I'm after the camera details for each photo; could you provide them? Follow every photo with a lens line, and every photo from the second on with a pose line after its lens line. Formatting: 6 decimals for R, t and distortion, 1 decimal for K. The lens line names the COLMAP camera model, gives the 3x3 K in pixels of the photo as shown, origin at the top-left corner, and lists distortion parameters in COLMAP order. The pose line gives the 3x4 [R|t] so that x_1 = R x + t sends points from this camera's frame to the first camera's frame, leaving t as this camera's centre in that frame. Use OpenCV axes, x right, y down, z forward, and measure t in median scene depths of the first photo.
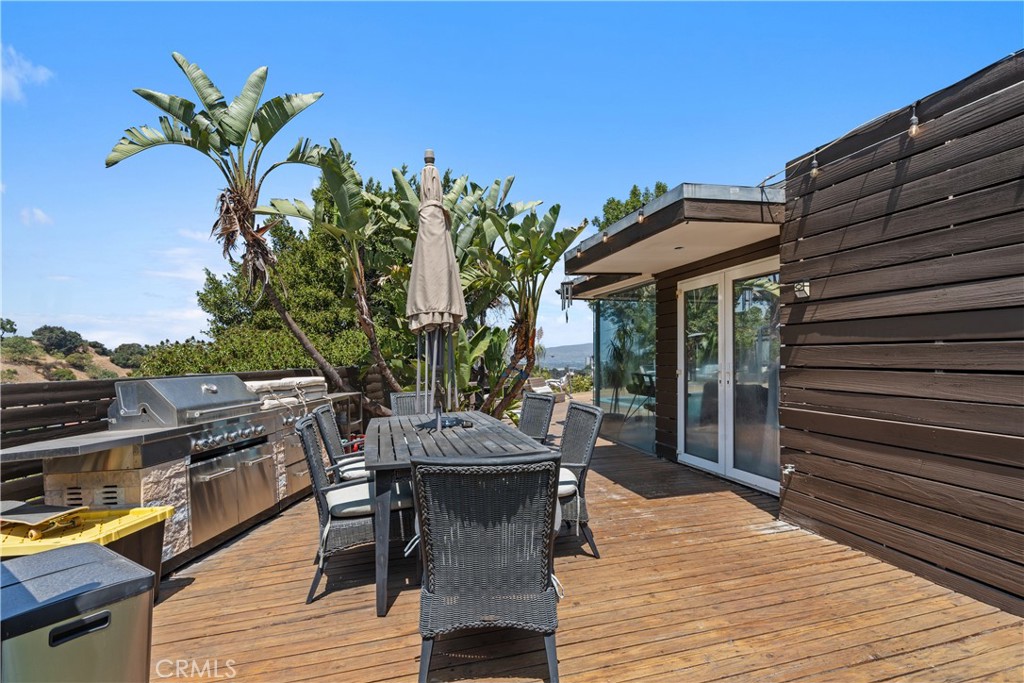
lens RADIAL K [[467.1, 0, 509.6], [0, 467.1, 347.2], [0, 0, 1]] dist [0.001705, 0.000541]
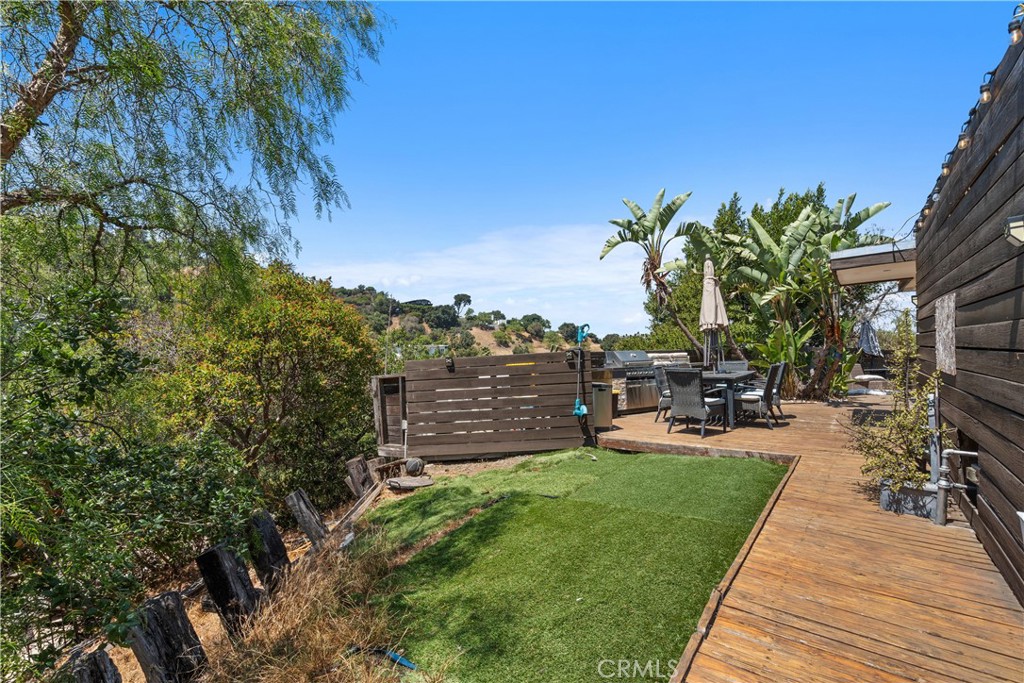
lens RADIAL K [[467.1, 0, 509.6], [0, 467.1, 347.2], [0, 0, 1]] dist [0.001705, 0.000541]
pose [[0.623209, -0.002498, -0.782051, 0.576137], [0.025589, 0.999525, 0.017199, -0.011424], [0.781636, -0.030730, 0.622977, -0.693383]]
